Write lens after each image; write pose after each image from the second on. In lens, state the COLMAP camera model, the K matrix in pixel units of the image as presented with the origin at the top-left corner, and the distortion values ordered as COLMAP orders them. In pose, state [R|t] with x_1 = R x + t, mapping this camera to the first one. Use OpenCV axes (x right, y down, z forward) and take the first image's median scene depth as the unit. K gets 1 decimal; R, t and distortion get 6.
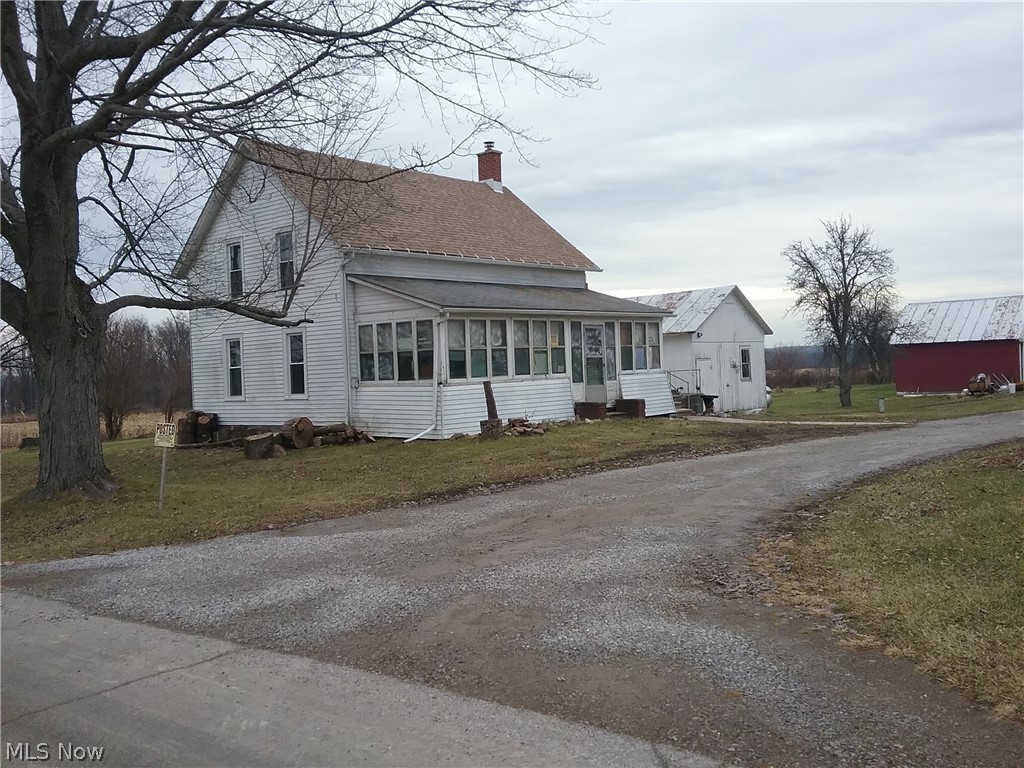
lens RADIAL K [[961.2, 0, 531.2], [0, 961.2, 373.8], [0, 0, 1]] dist [0.131529, -0.274574]
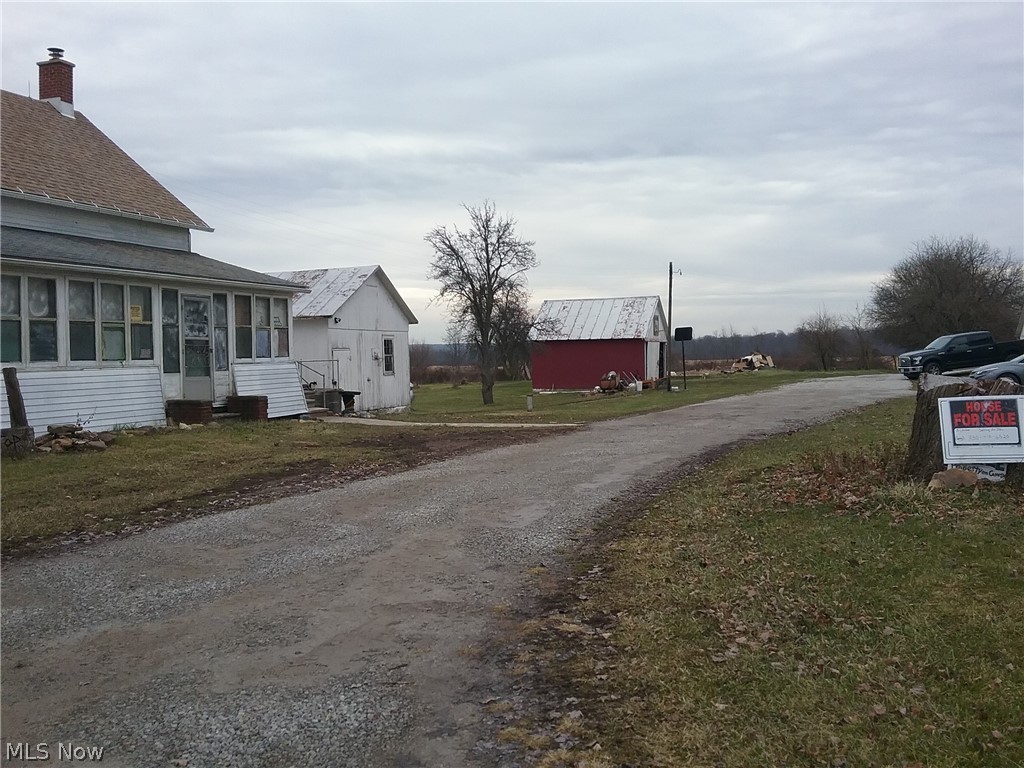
lens RADIAL K [[961.2, 0, 531.2], [0, 961.2, 373.8], [0, 0, 1]] dist [0.131529, -0.274574]
pose [[0.929350, 0.013222, 0.368962, 0.025415], [-0.014842, 0.999889, 0.001553, 0.003829], [-0.368901, -0.006919, 0.929443, 0.184832]]
